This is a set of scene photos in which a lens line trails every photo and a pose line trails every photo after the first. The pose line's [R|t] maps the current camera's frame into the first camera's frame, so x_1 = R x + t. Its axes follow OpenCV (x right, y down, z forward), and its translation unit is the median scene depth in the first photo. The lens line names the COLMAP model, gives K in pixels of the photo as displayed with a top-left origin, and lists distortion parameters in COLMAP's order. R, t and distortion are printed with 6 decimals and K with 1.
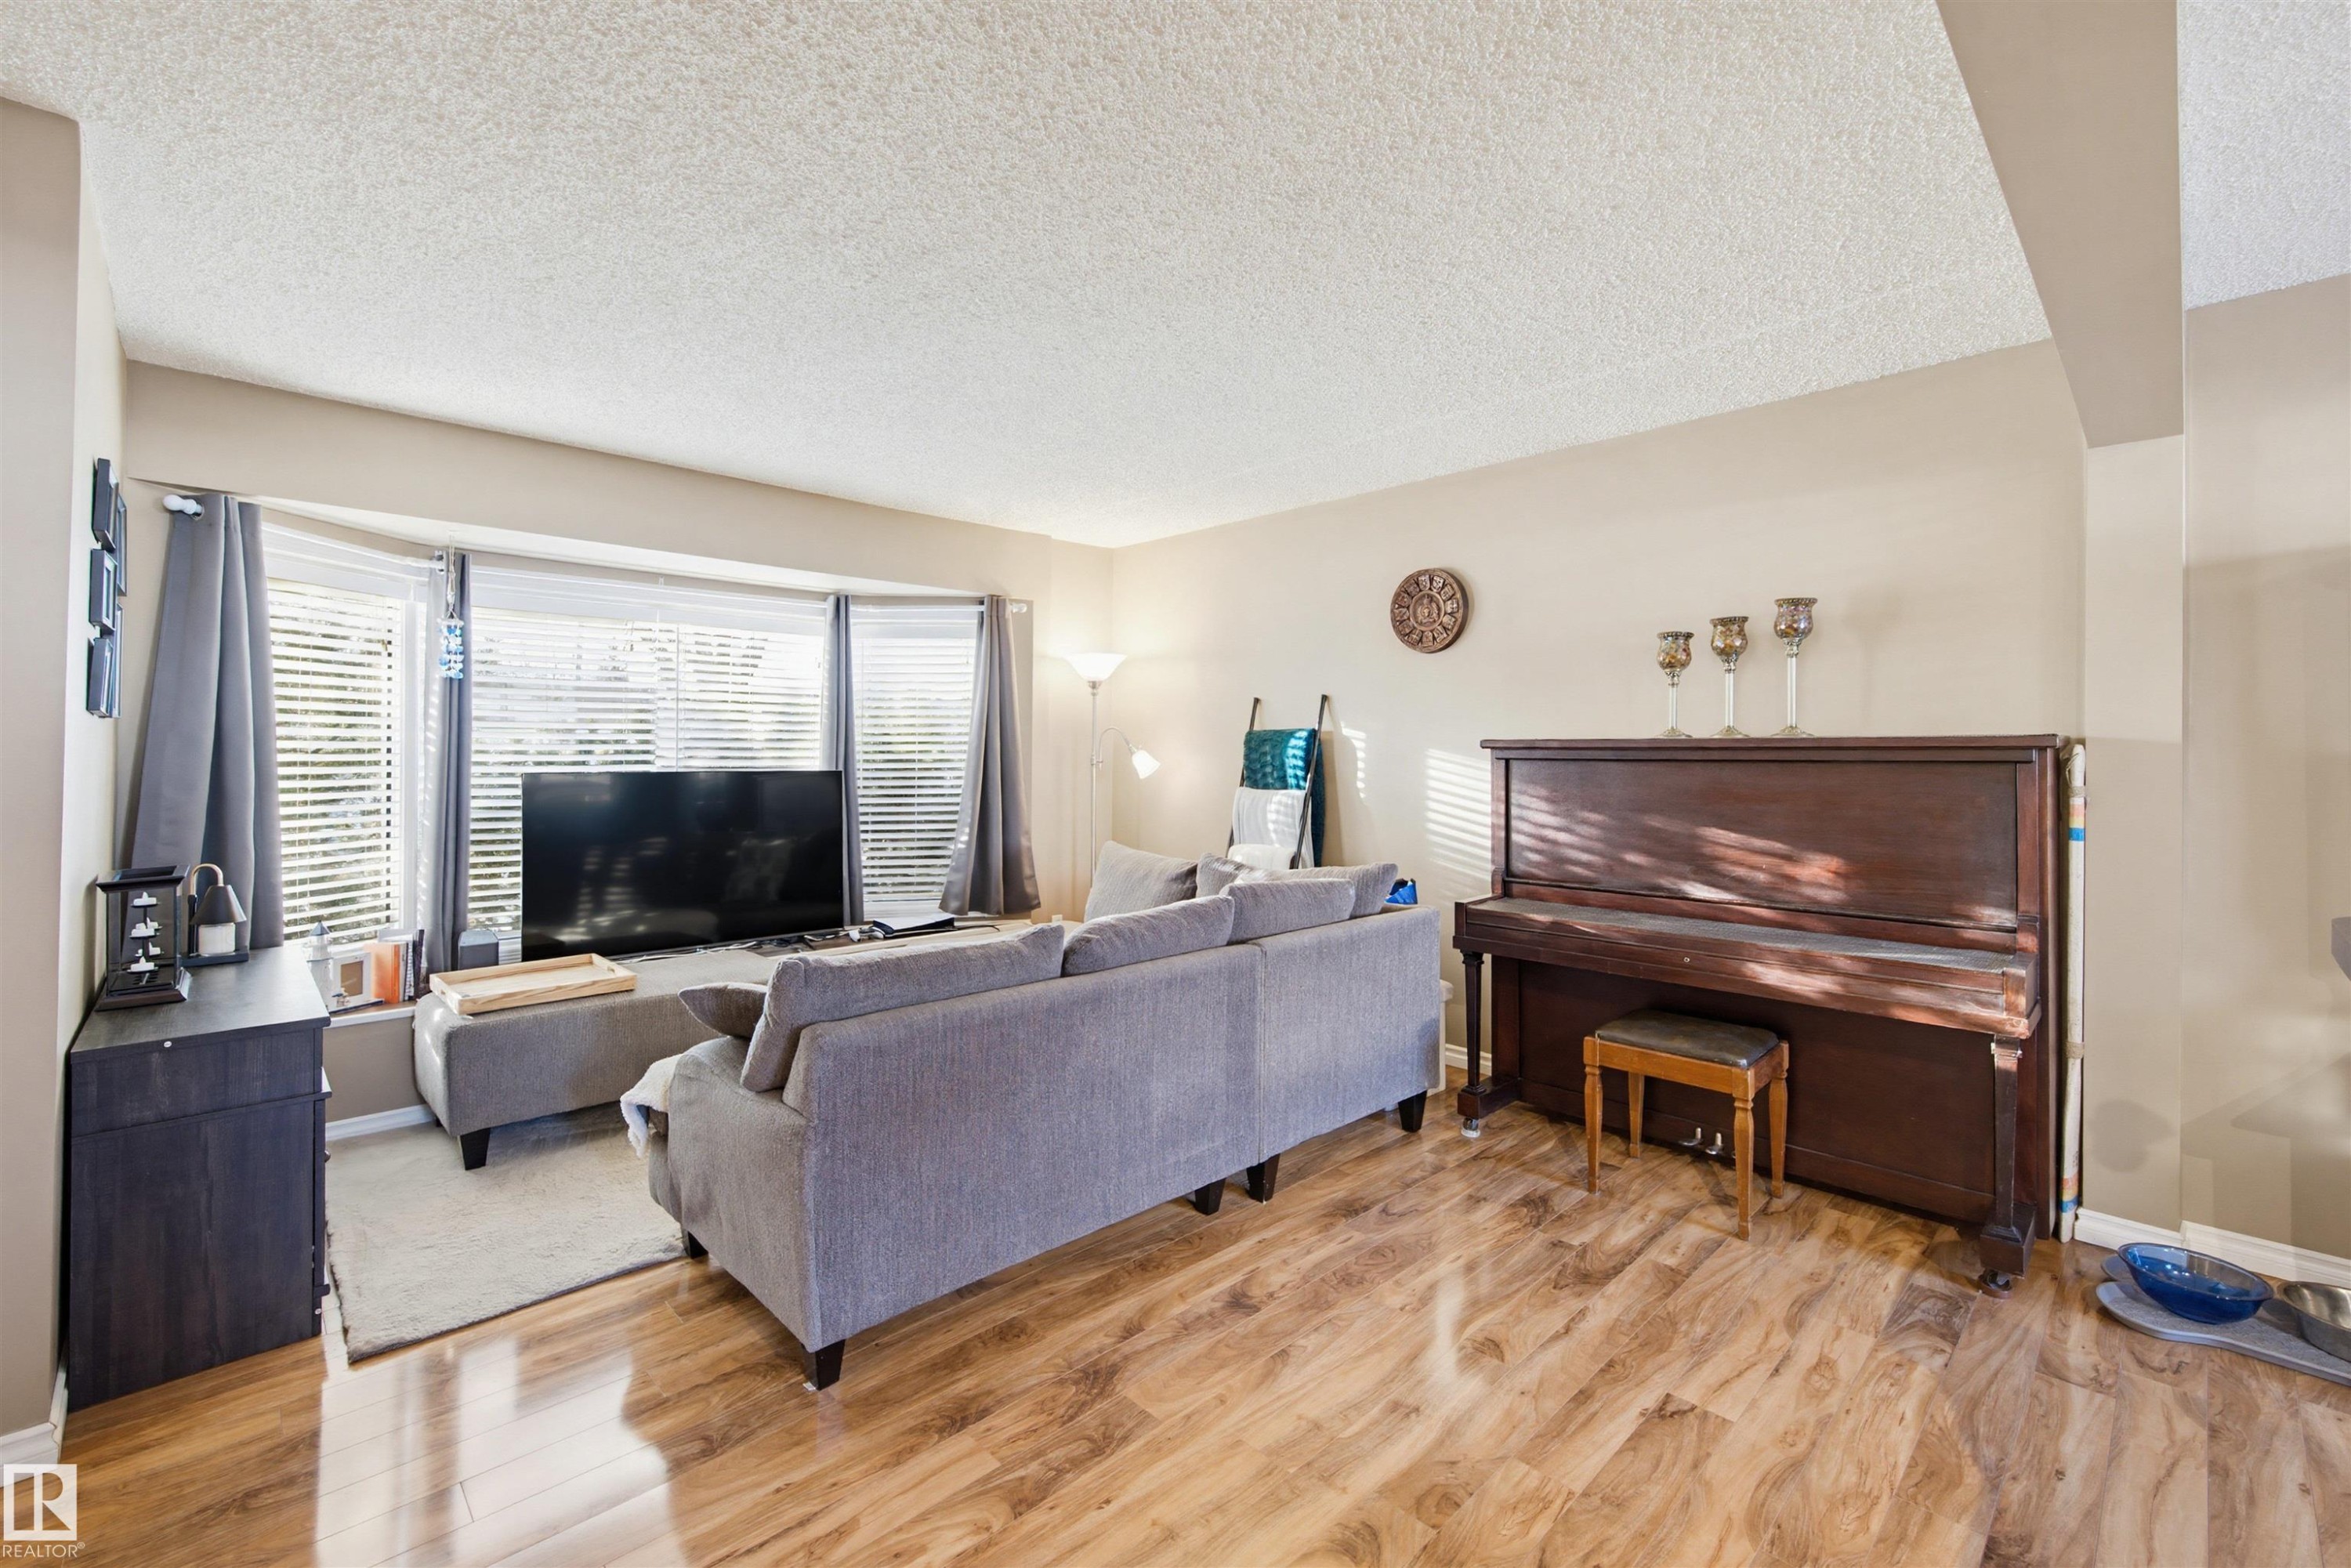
lens RADIAL K [[988.8, 0, 1172.2], [0, 988.8, 727.8], [0, 0, 1]] dist [0.003626, -0.000005]
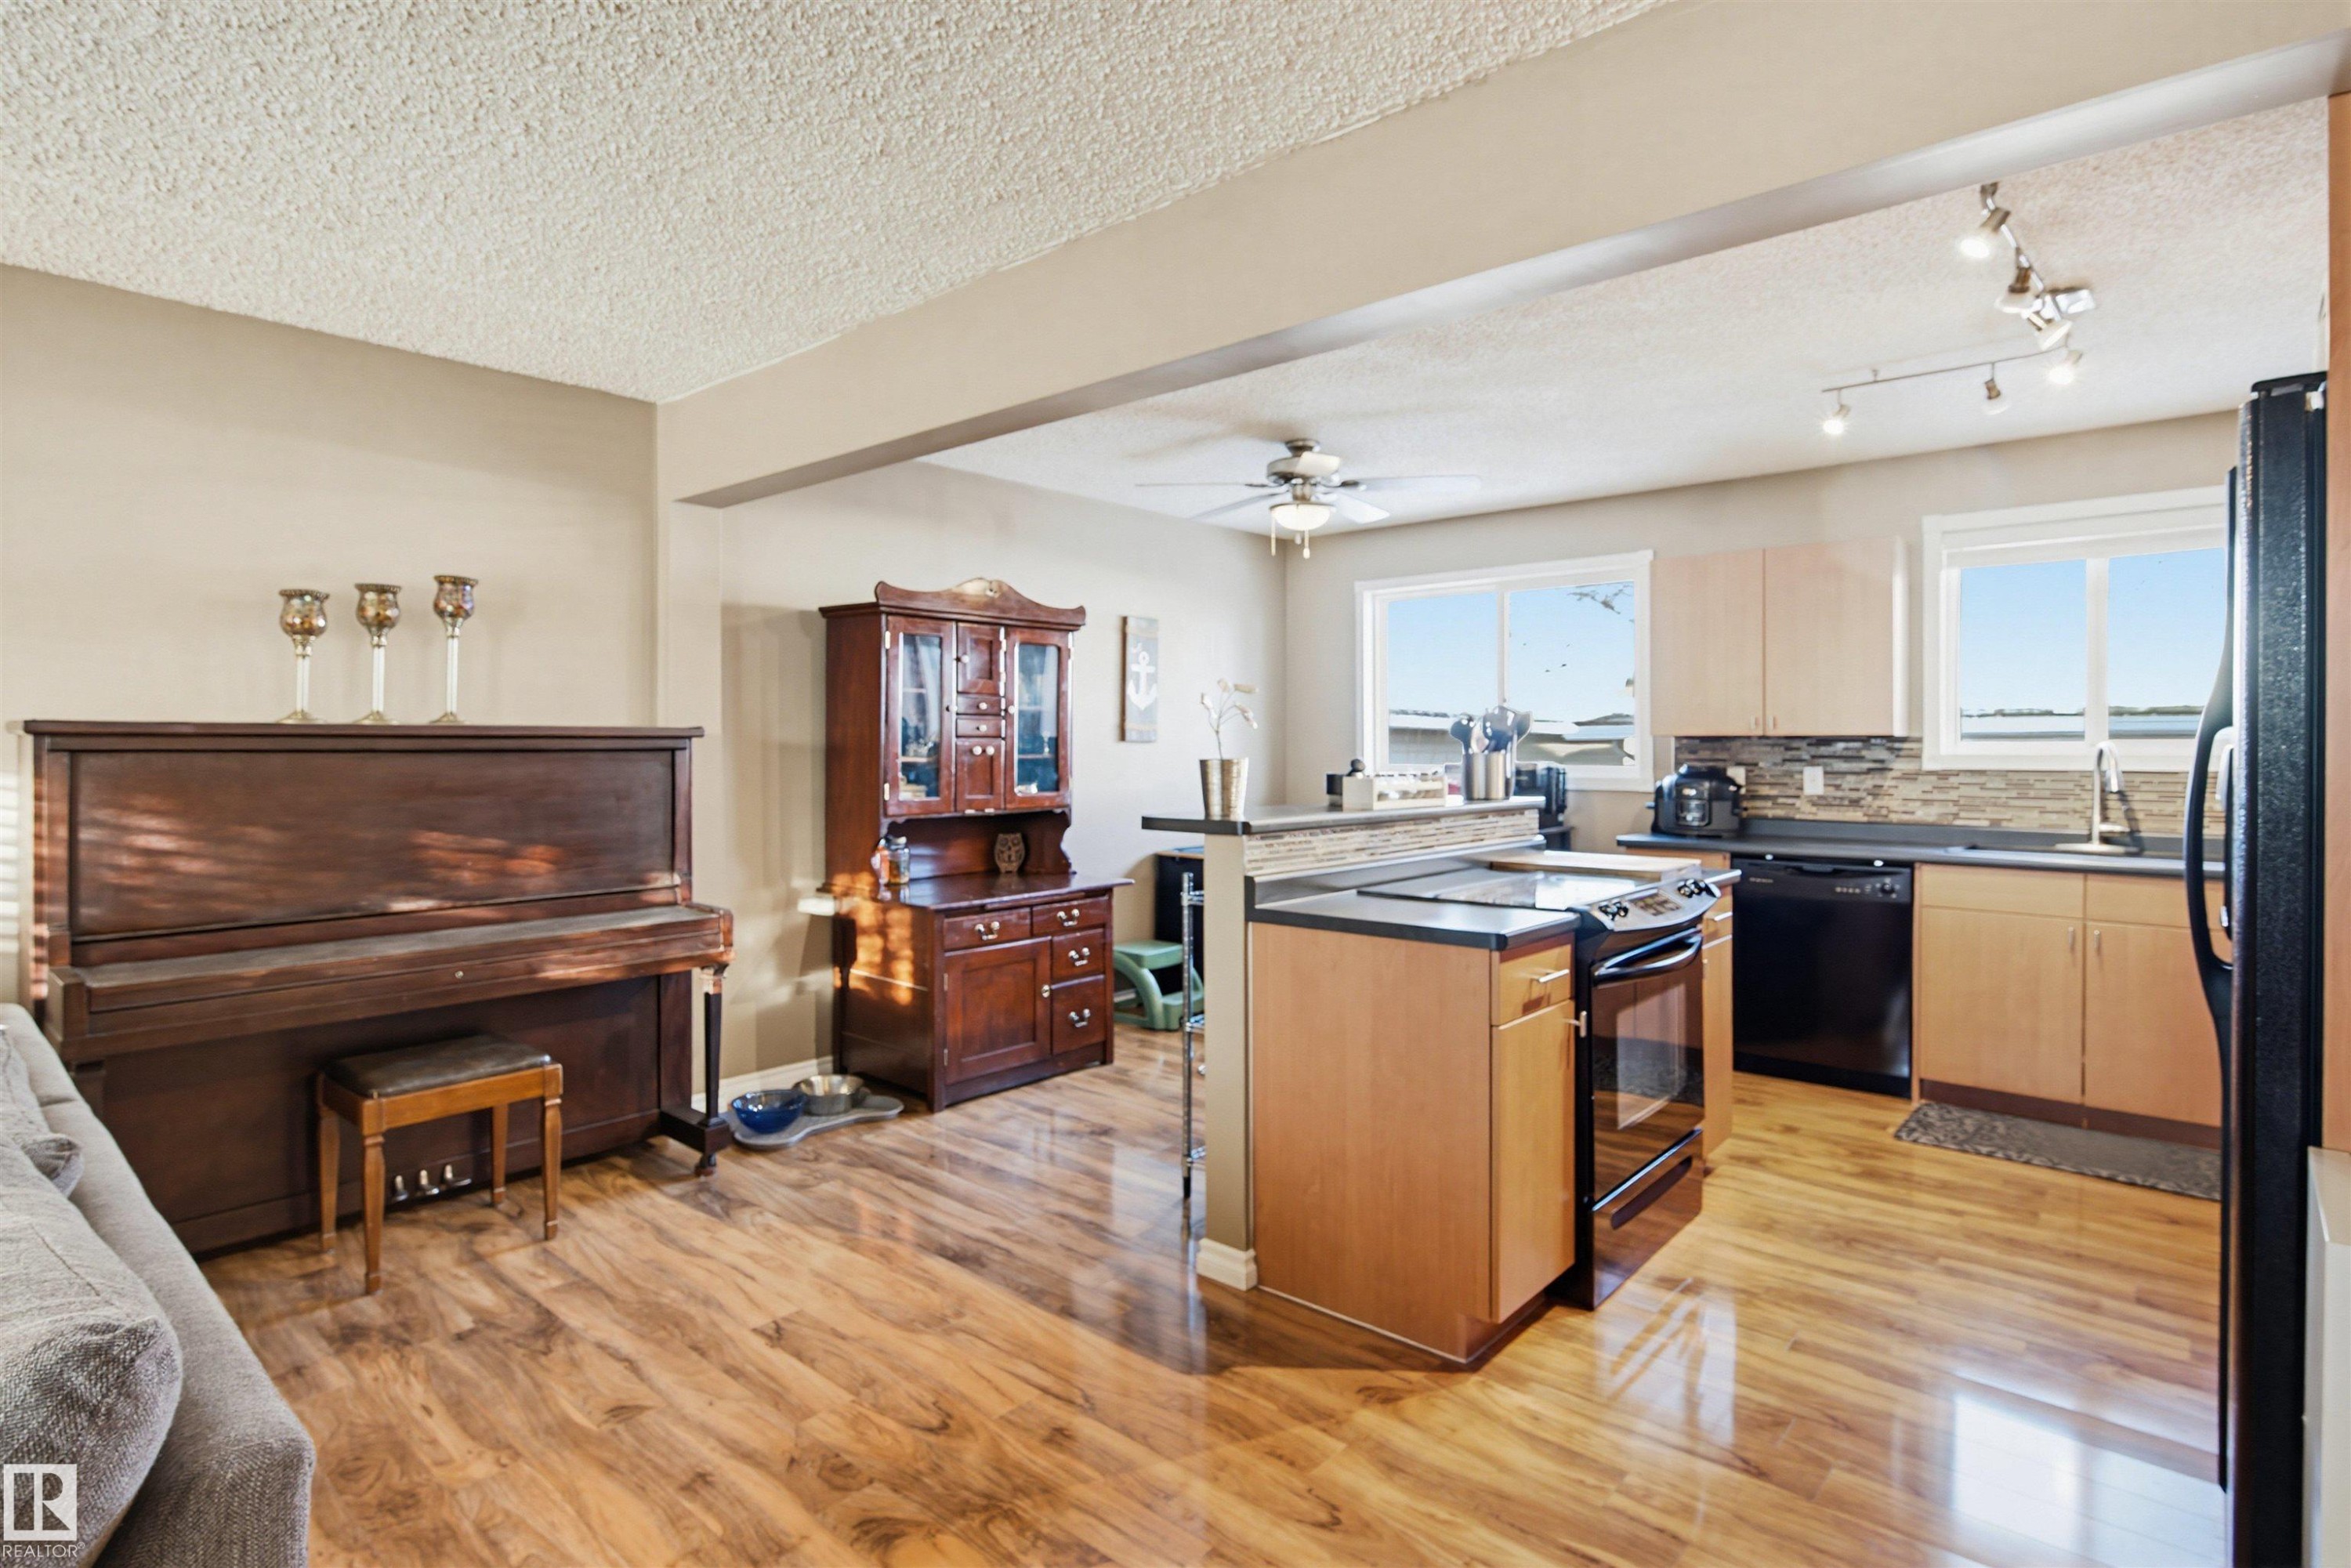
lens RADIAL K [[1186.6, 0, 1143.8], [0, 1186.6, 756.1], [0, 0, 1]] dist [-0.002657, 0.000832]
pose [[-0.065563, -0.014234, 0.997747, -0.644302], [-0.031373, 0.999433, 0.012197, 0.006021], [-0.997355, -0.030503, -0.065972, 0.522634]]
